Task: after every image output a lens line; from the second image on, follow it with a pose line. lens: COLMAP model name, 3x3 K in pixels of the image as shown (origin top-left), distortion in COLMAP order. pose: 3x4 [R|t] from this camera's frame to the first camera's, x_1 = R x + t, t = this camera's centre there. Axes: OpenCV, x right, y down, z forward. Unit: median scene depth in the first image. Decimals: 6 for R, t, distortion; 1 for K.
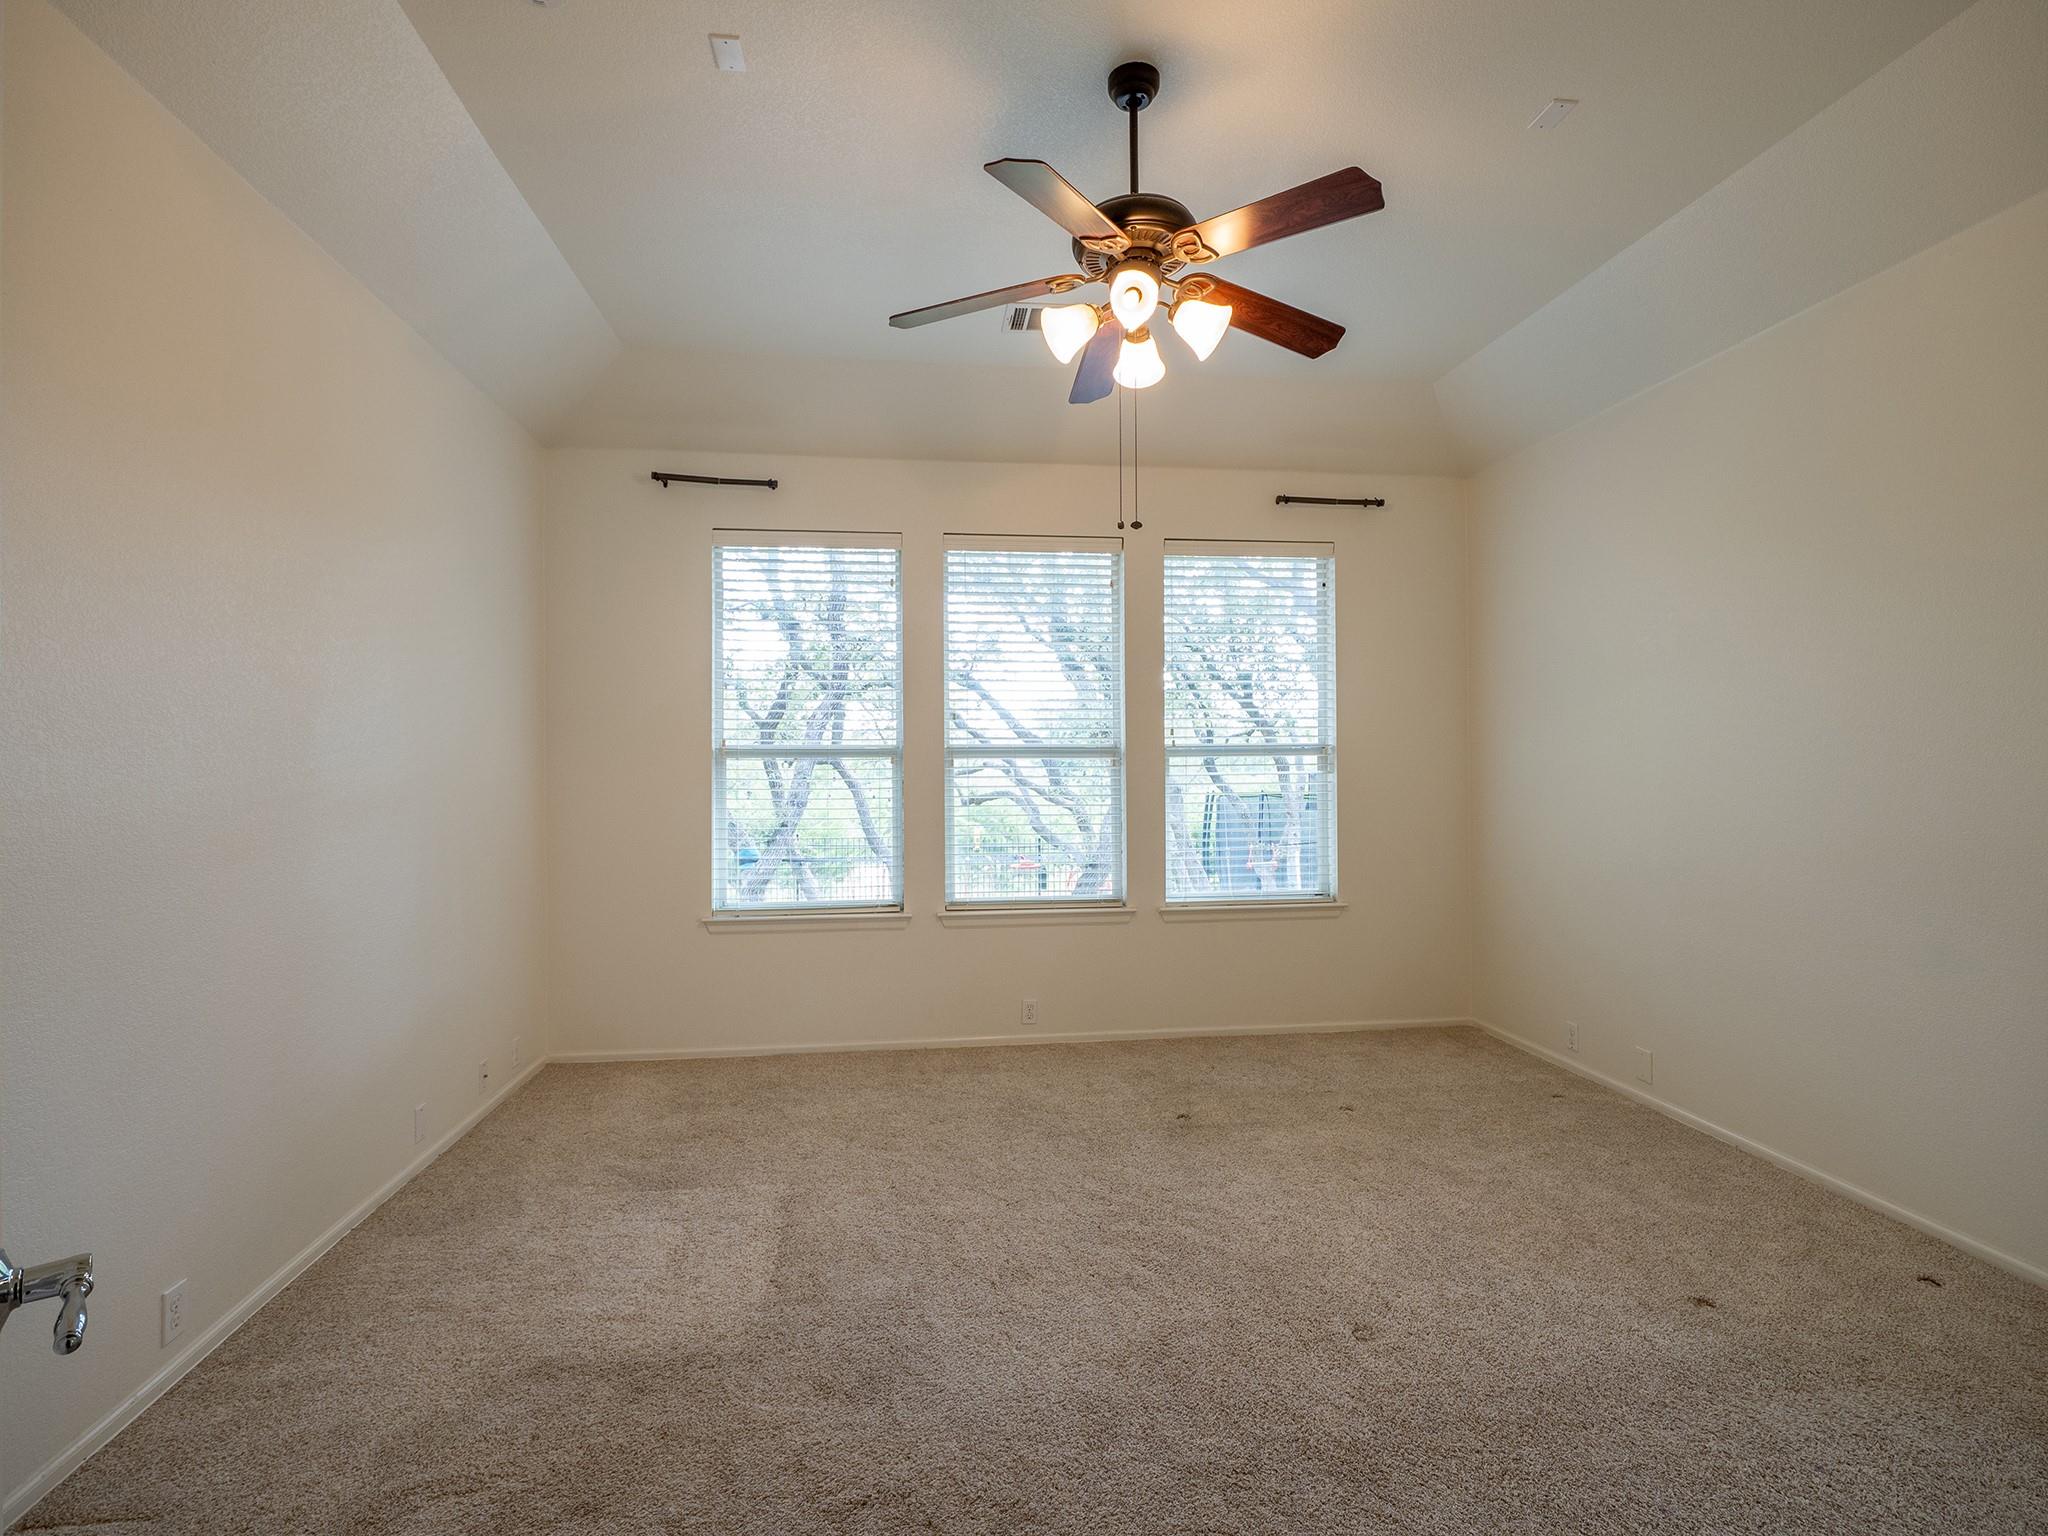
lens RADIAL K [[912.3, 0, 1024.0], [0, 912.3, 768.0], [0, 0, 1]] dist [-0.000197, -0.000856]
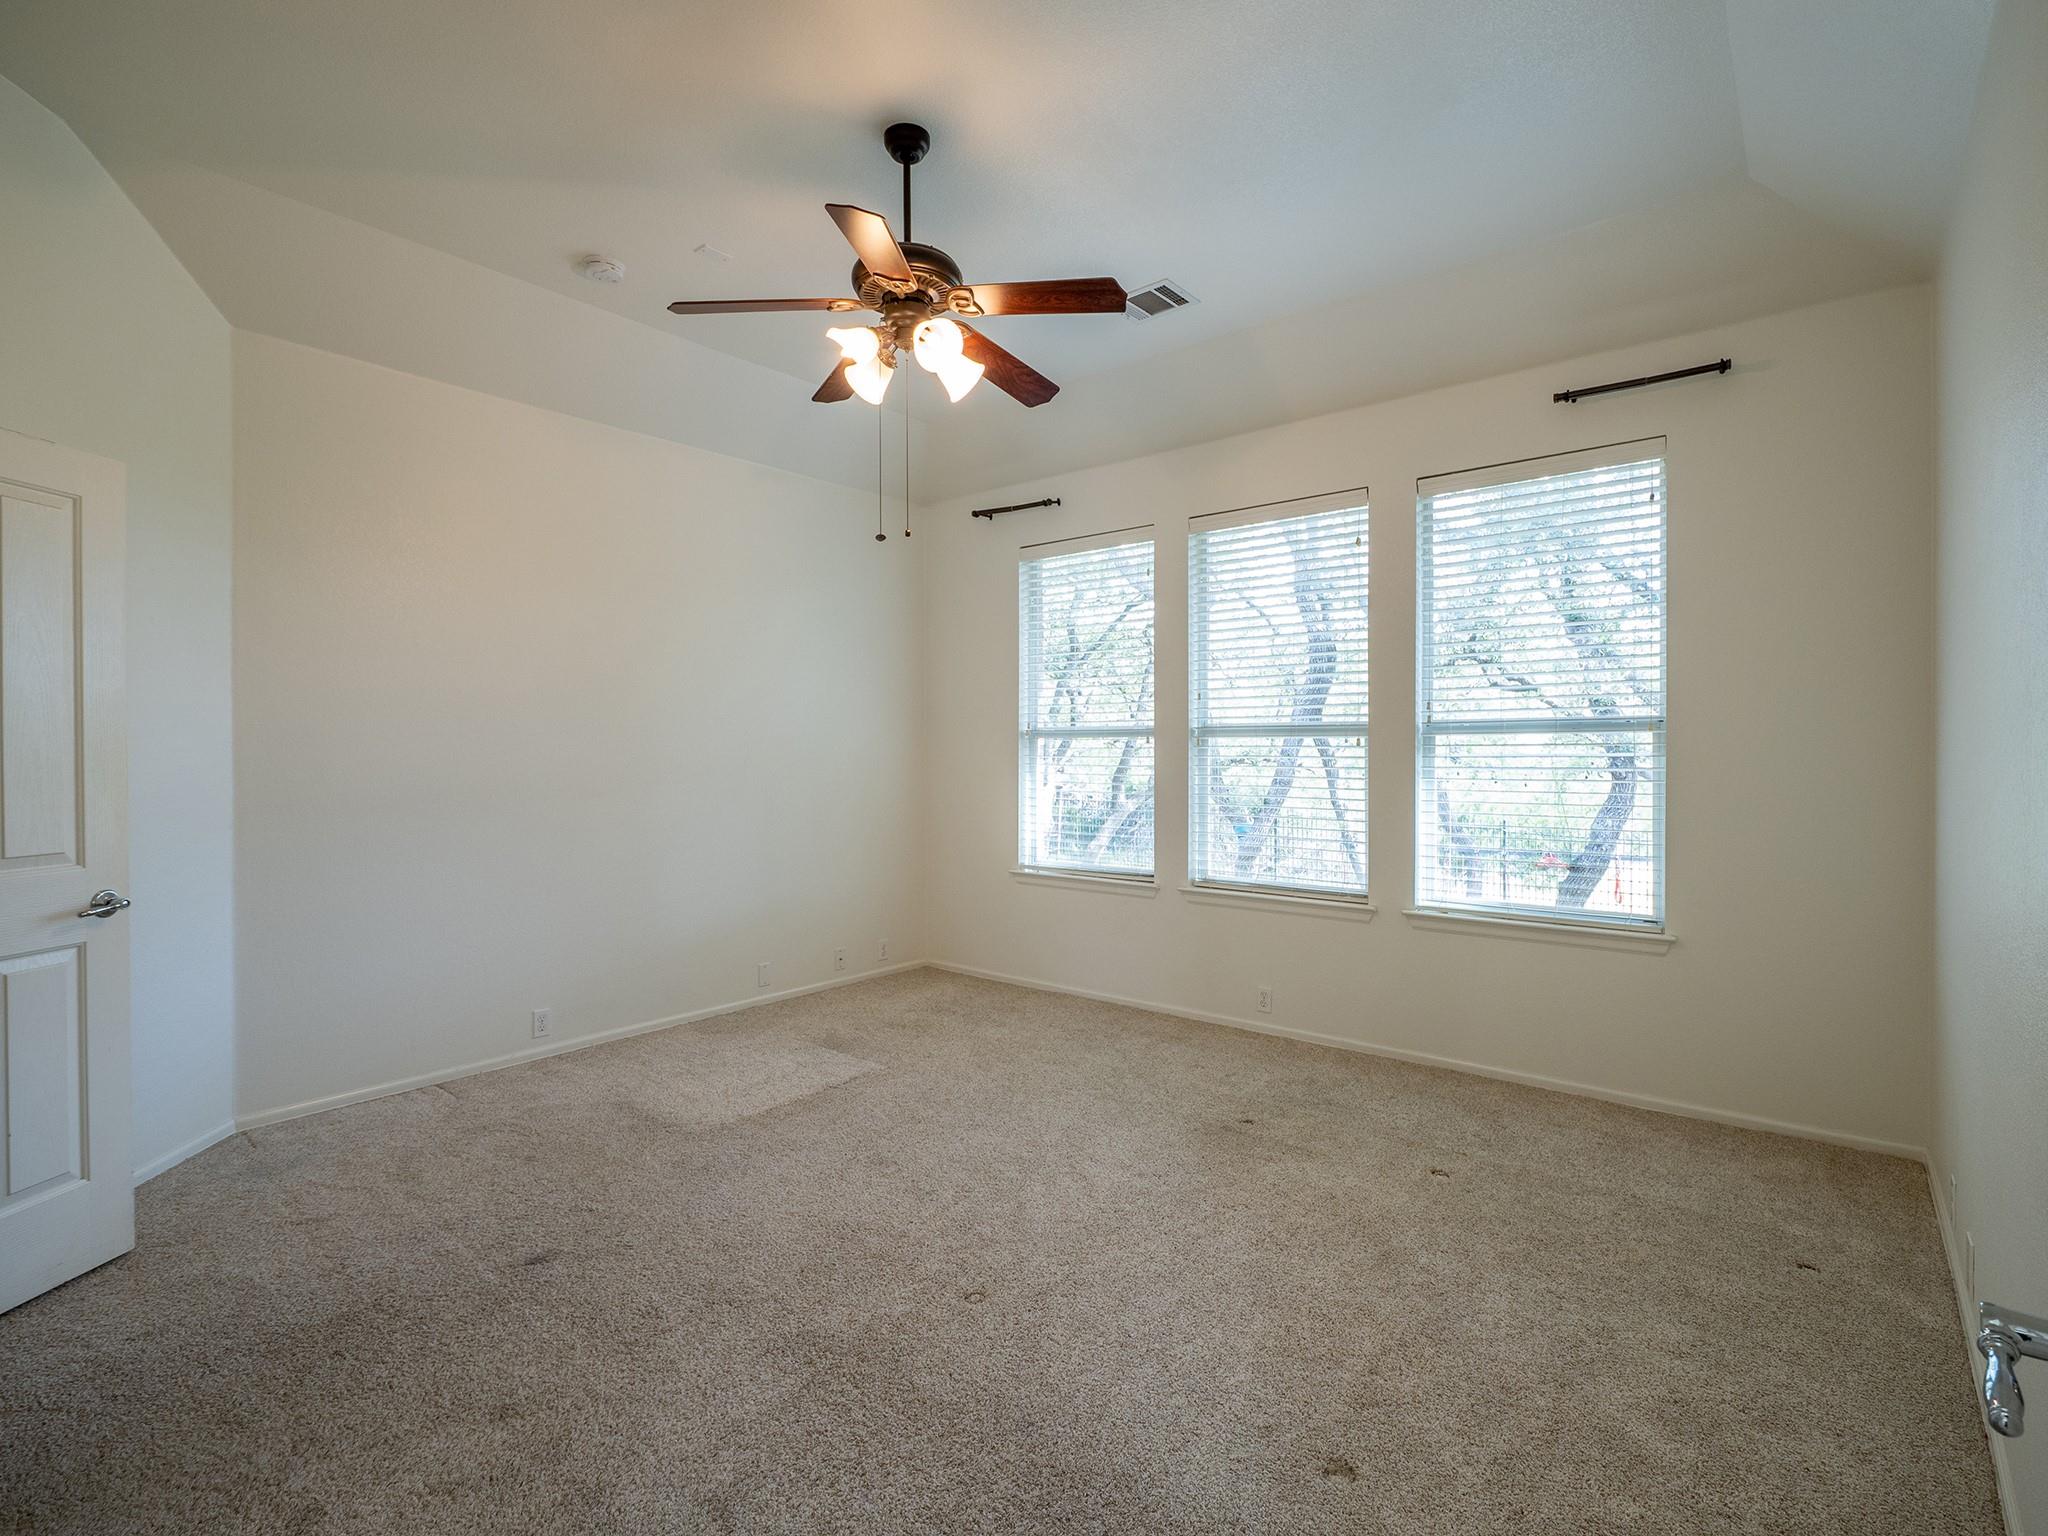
lens RADIAL K [[912.3, 0, 1024.0], [0, 912.3, 768.0], [0, 0, 1]] dist [-0.000197, -0.000856]
pose [[0.718284, 0.020473, -0.695449, 0.500635], [-0.000767, 0.999590, 0.028634, -0.006293], [0.695750, -0.020034, 0.718005, 0.133380]]
